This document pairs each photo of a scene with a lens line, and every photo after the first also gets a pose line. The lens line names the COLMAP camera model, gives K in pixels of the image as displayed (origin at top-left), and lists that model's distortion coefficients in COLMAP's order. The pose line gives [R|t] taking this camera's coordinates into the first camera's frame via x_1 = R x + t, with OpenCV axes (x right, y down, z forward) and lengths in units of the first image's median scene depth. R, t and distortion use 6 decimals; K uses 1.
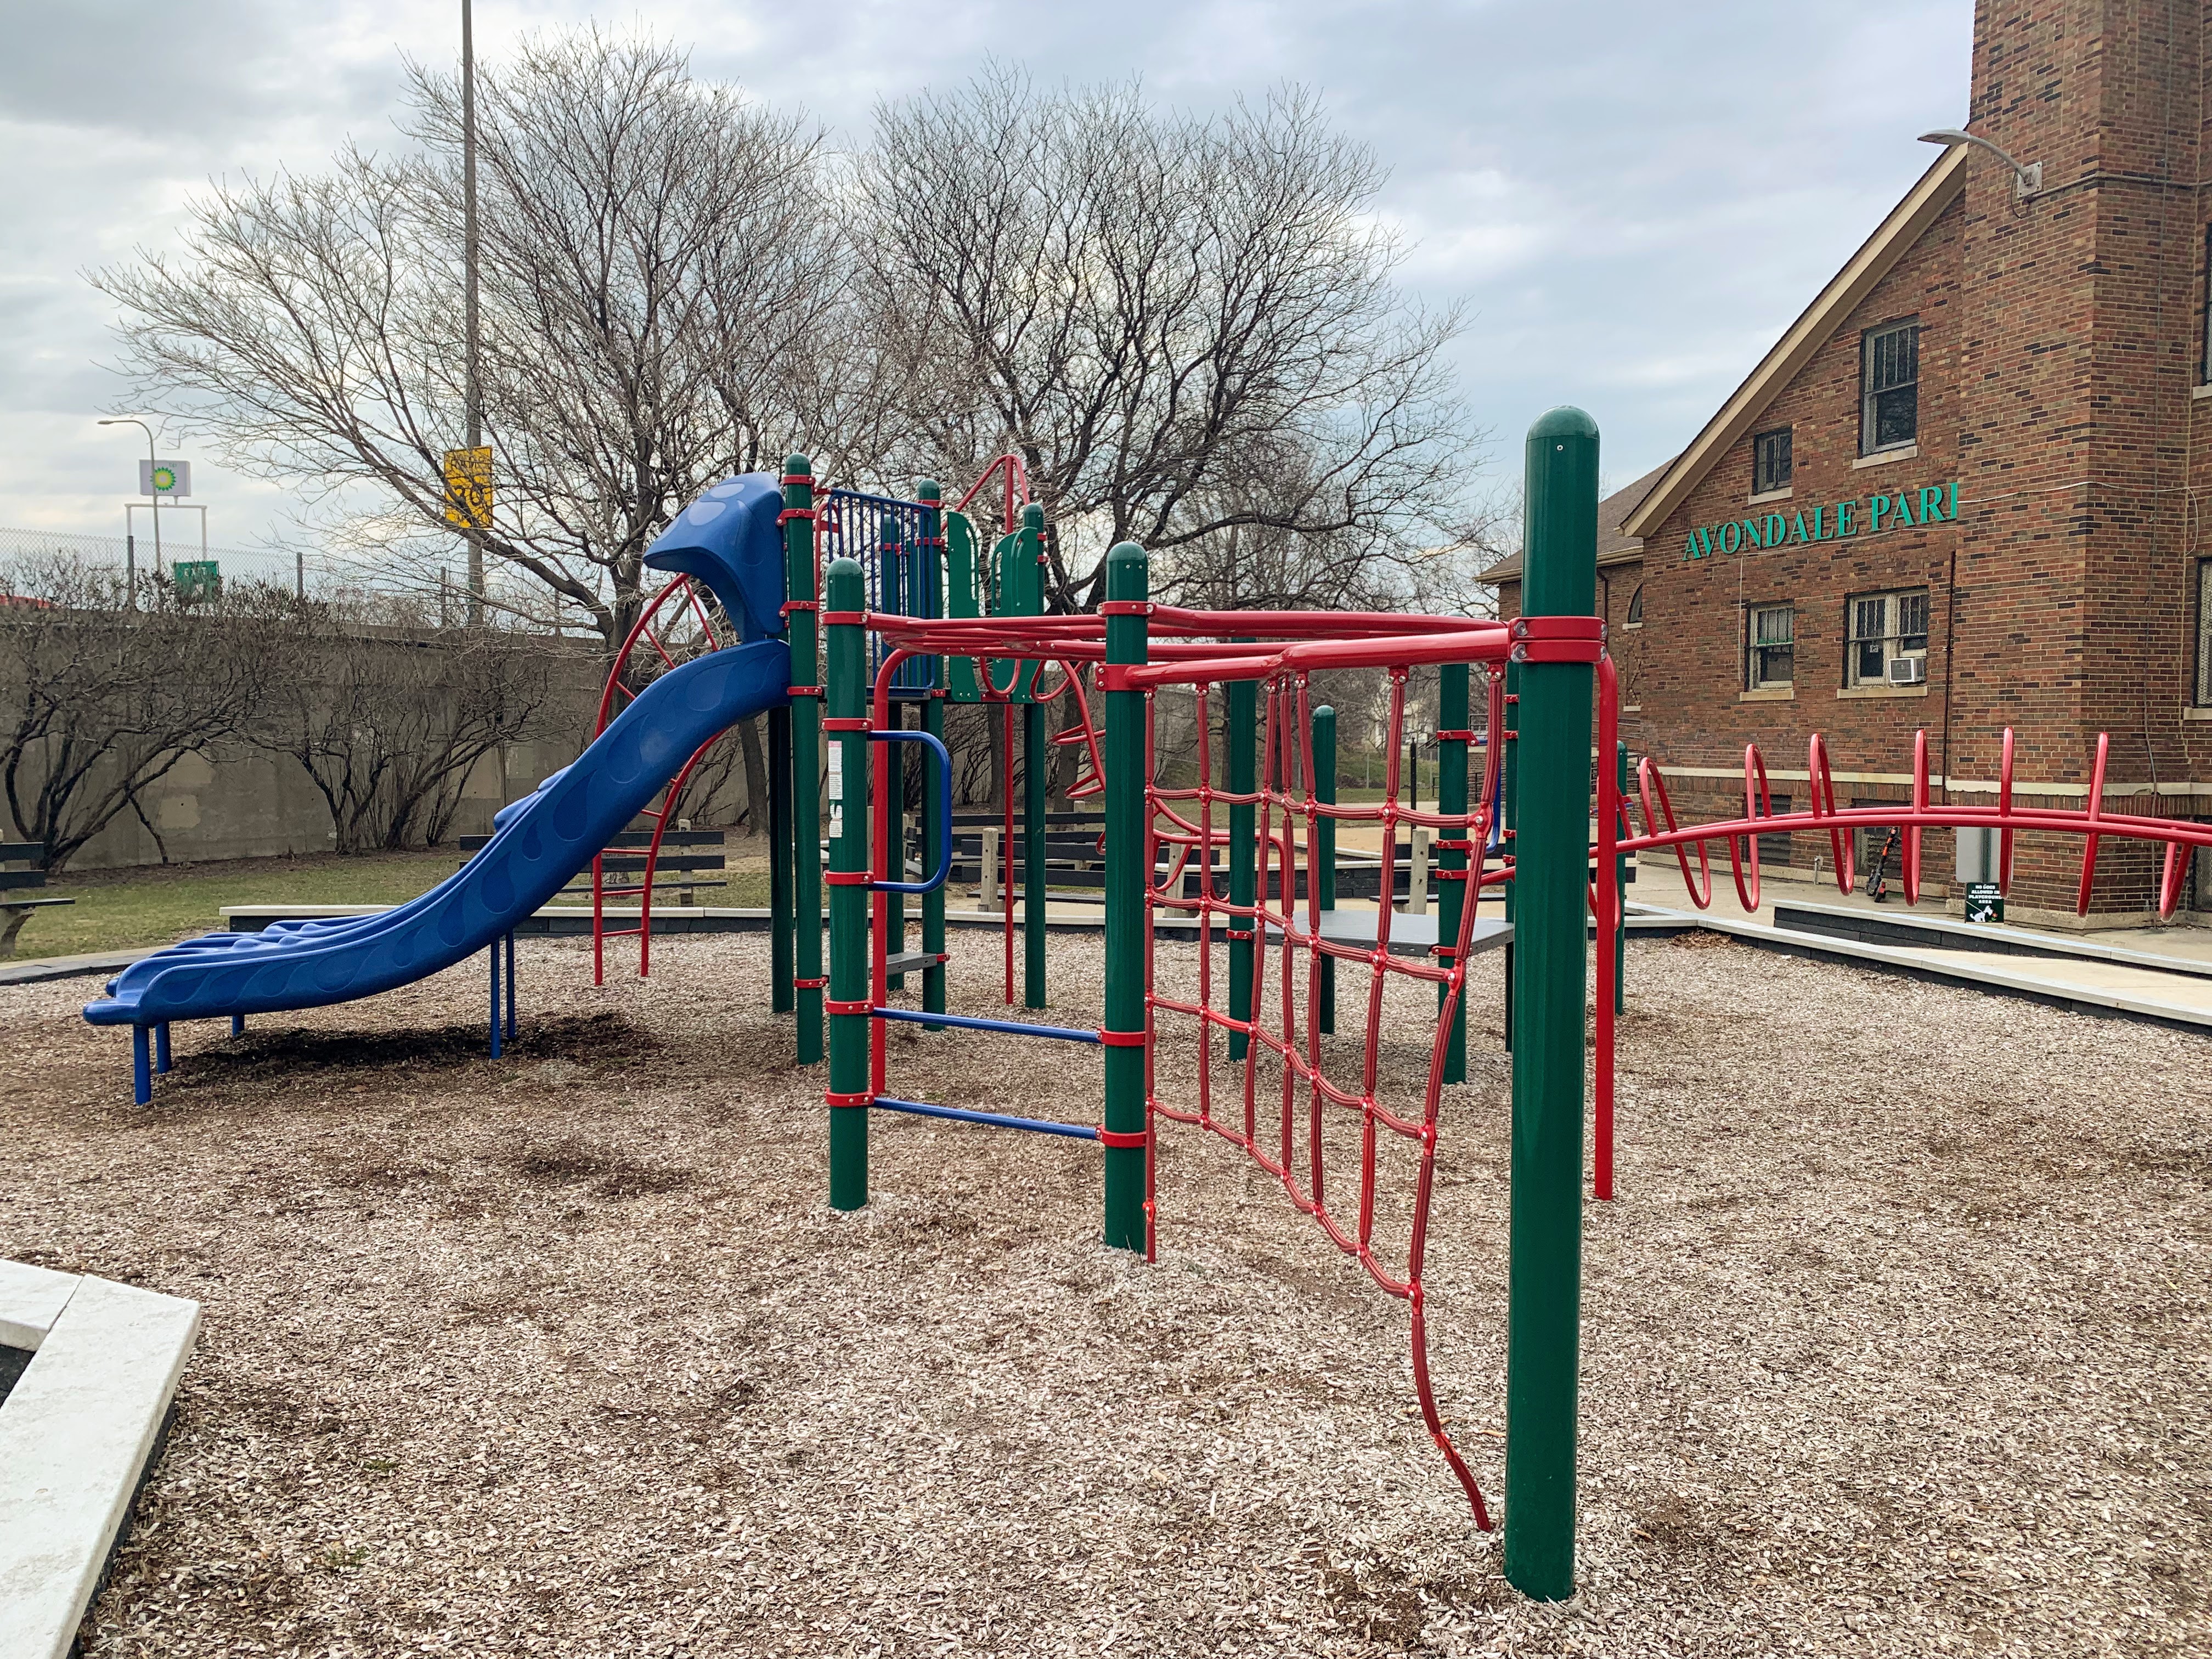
lens RADIAL K [[1698.4, 0, 1106.0], [0, 1698.4, 829.5], [0, 0, 1]] dist [0.010720, -0.004714]
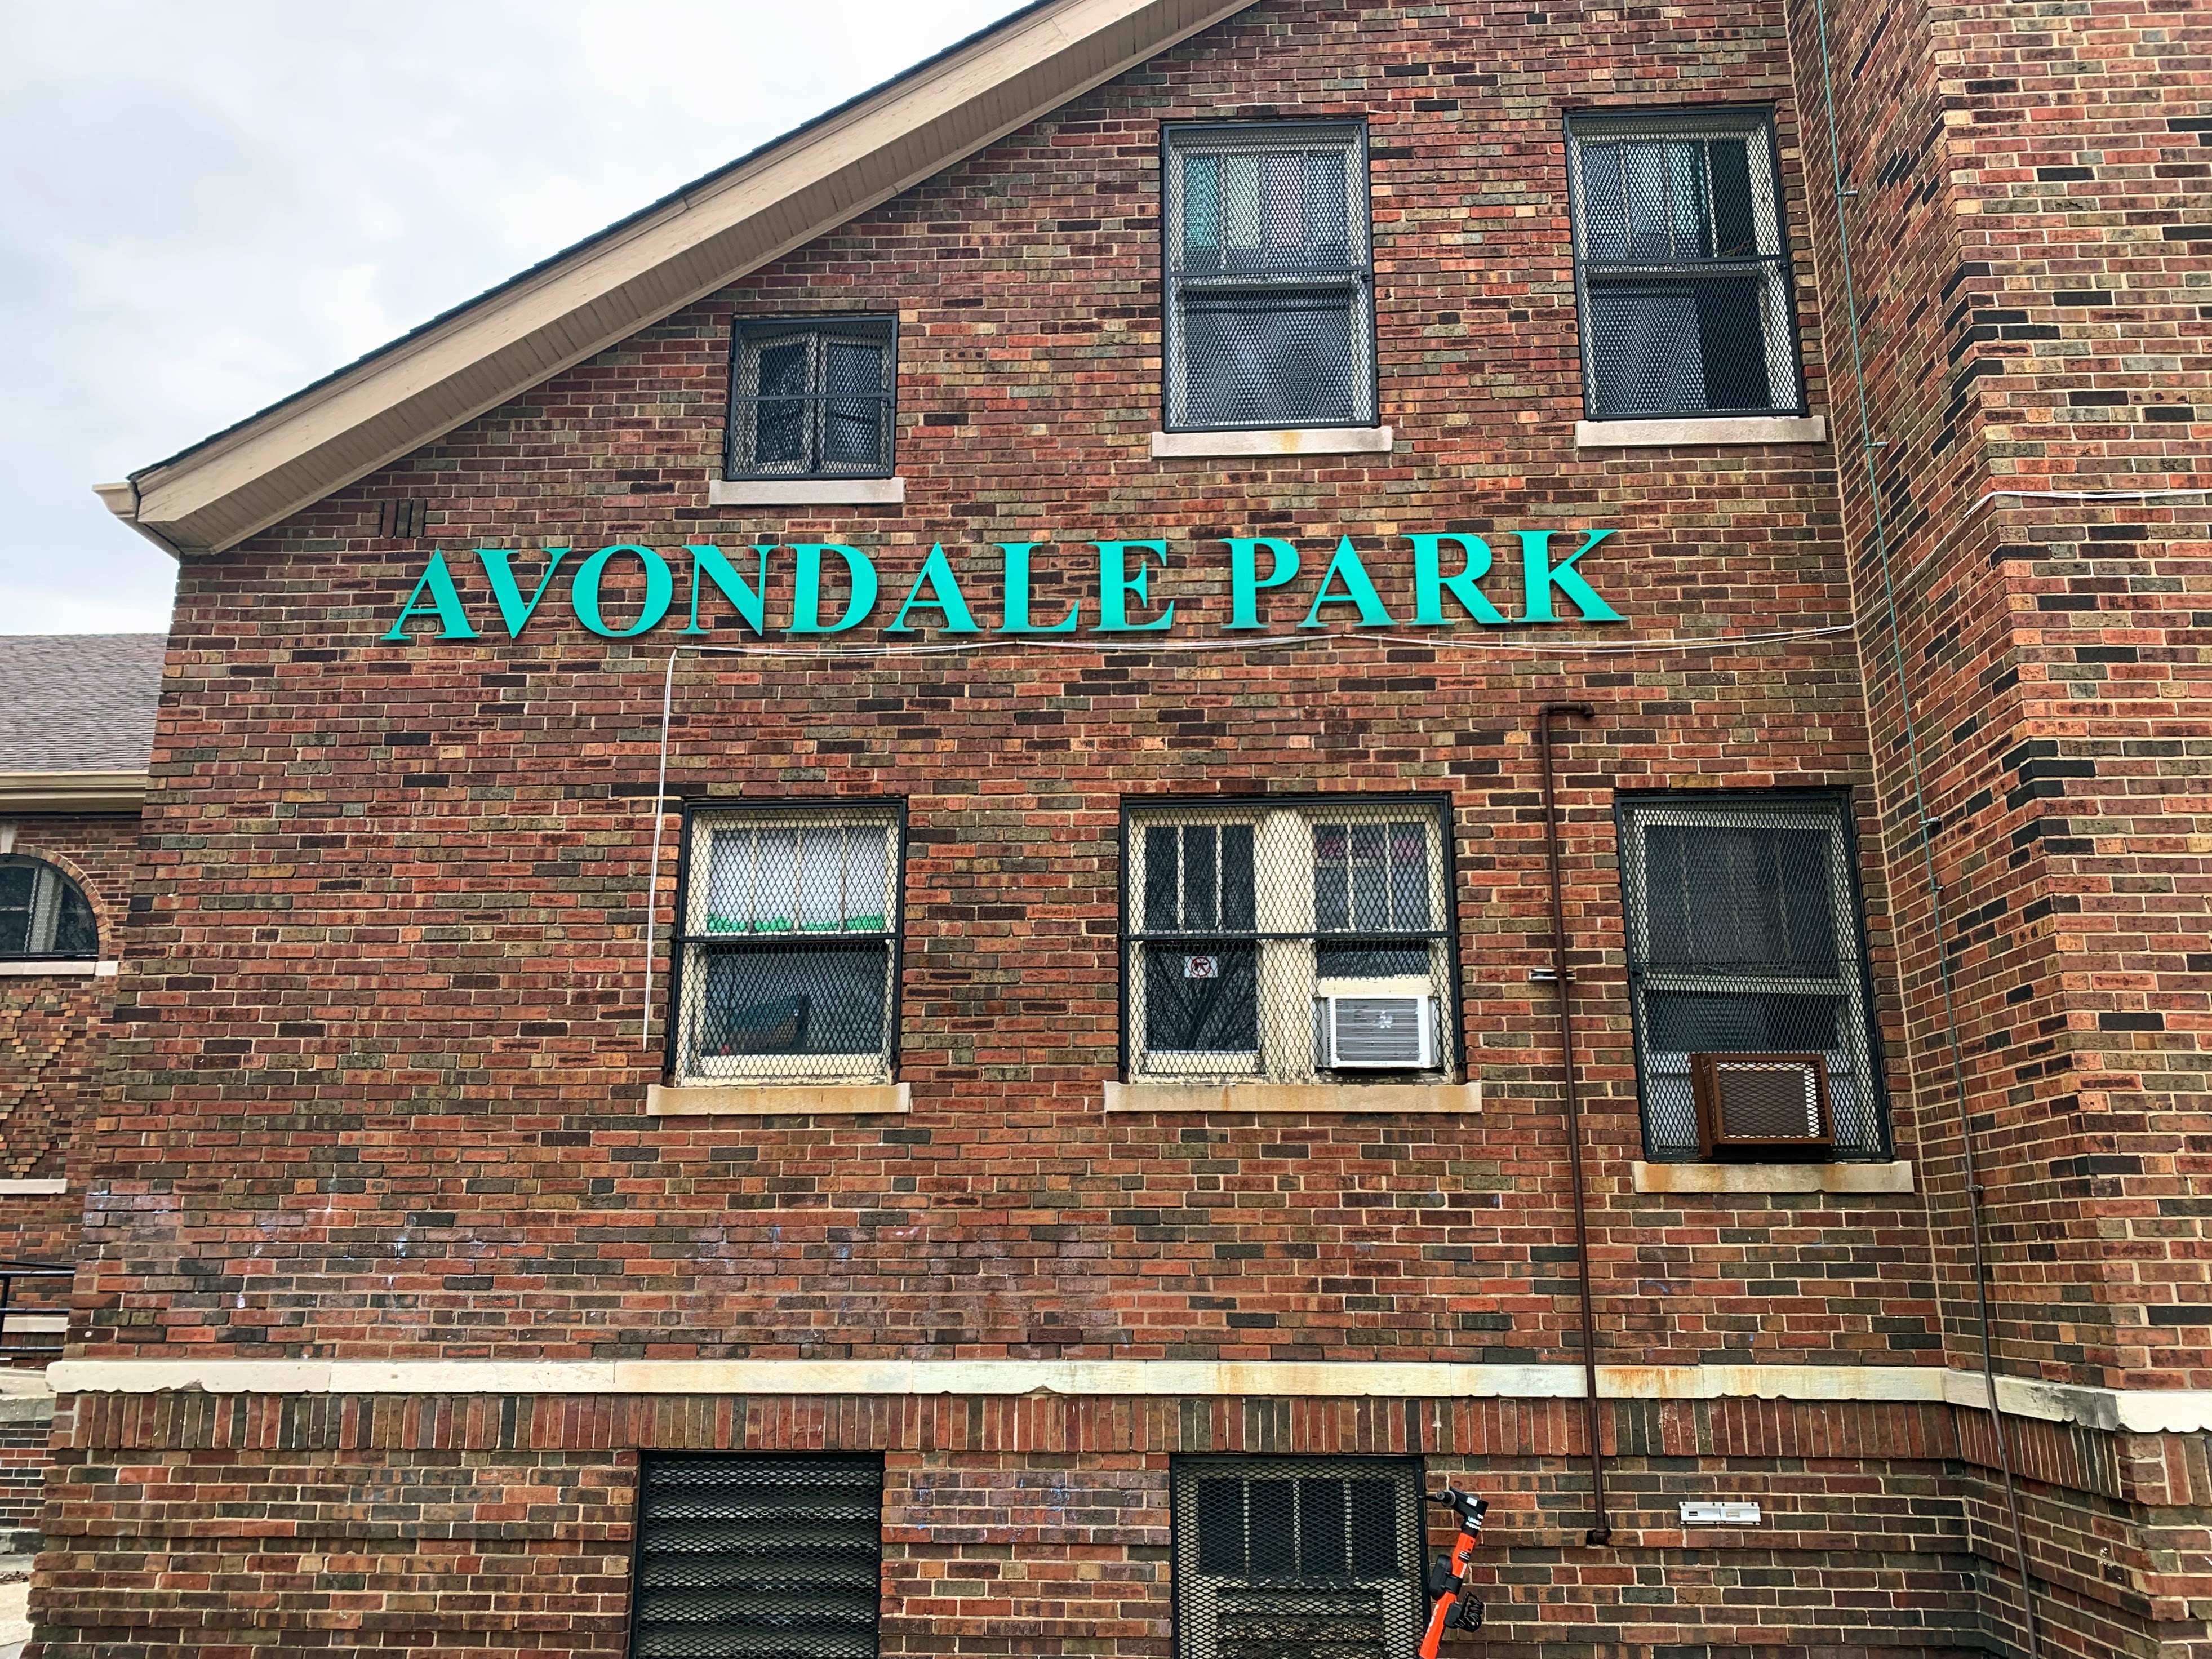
lens RADIAL K [[1698.5, 0, 1106.0], [0, 1698.5, 829.5], [0, 0, 1]] dist [0.010720, -0.004714]
pose [[0.352282, 0.232205, 0.906630, 0.170115], [0.052251, 0.962341, -0.266776, -0.055695], [-0.934434, 0.141353, 0.326882, 1.126336]]
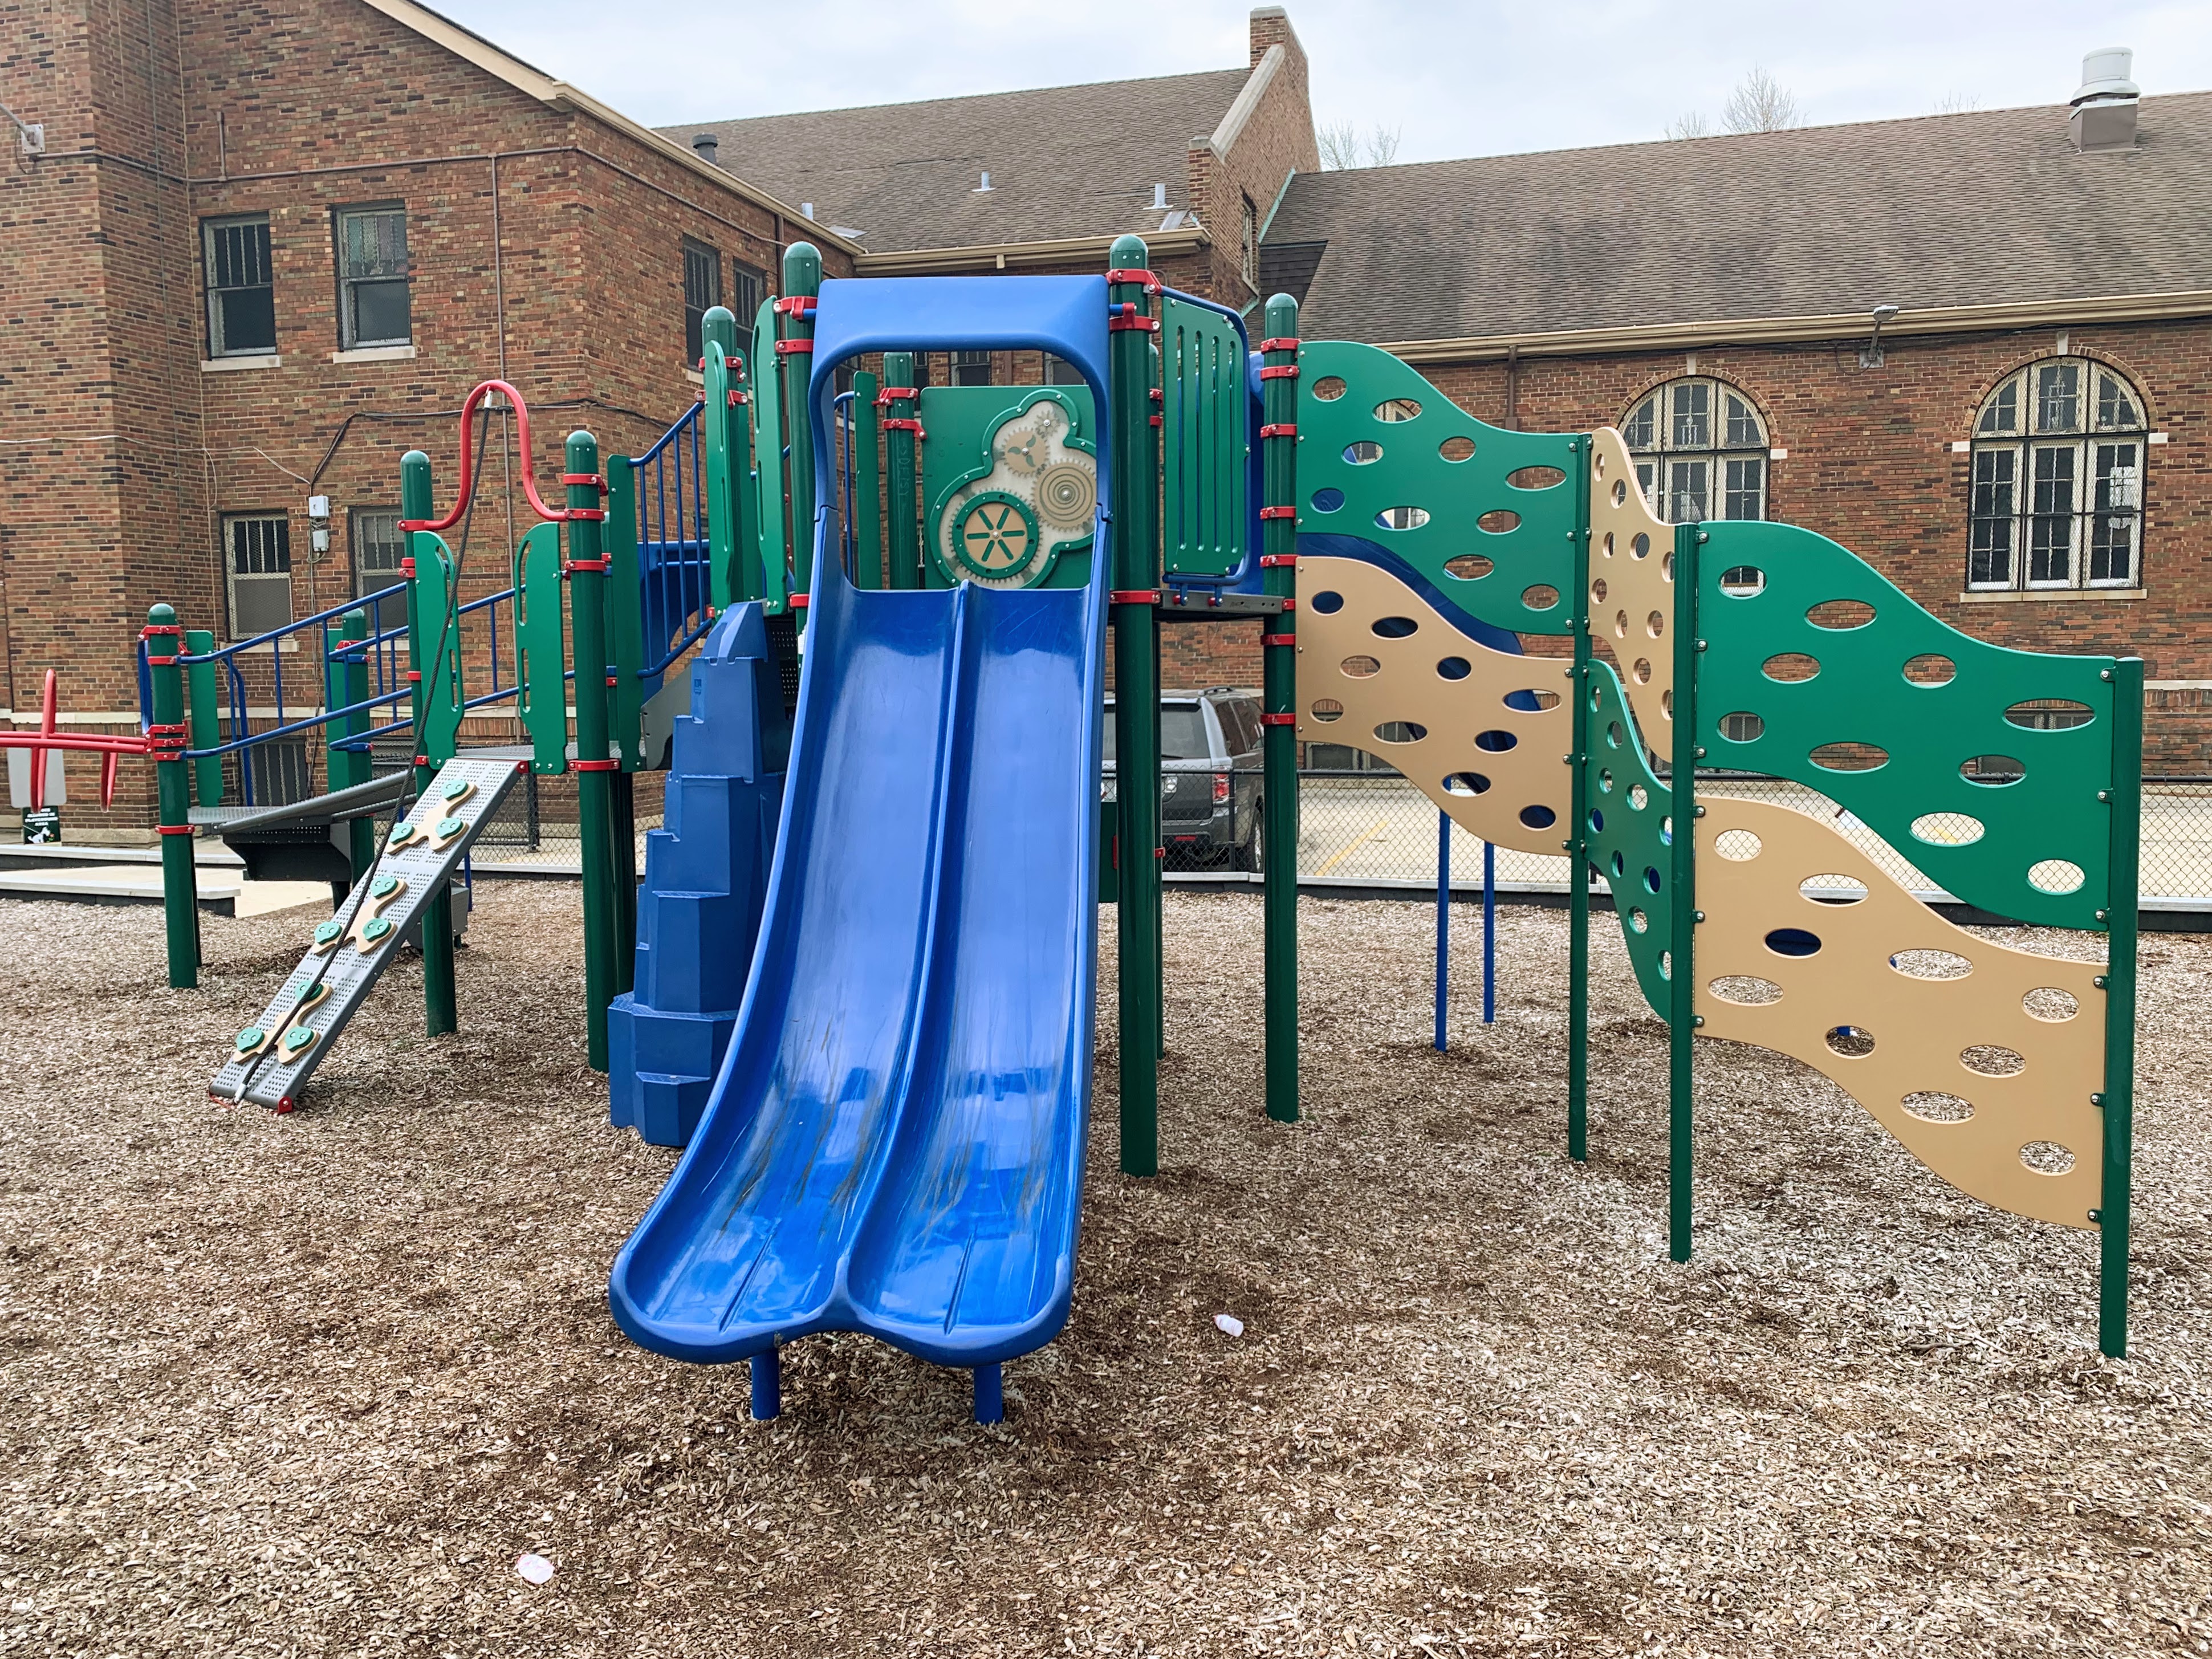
lens RADIAL K [[1759.9, 0, 1106.0], [0, 1759.9, 829.5], [0, 0, 1]] dist [-0.000021, -0.001057]
pose [[0.552400, -0.089041, 0.828810, -0.029849], [0.057867, 0.995976, 0.068431, 0.006964], [-0.831568, 0.010160, 0.555330, -0.148328]]
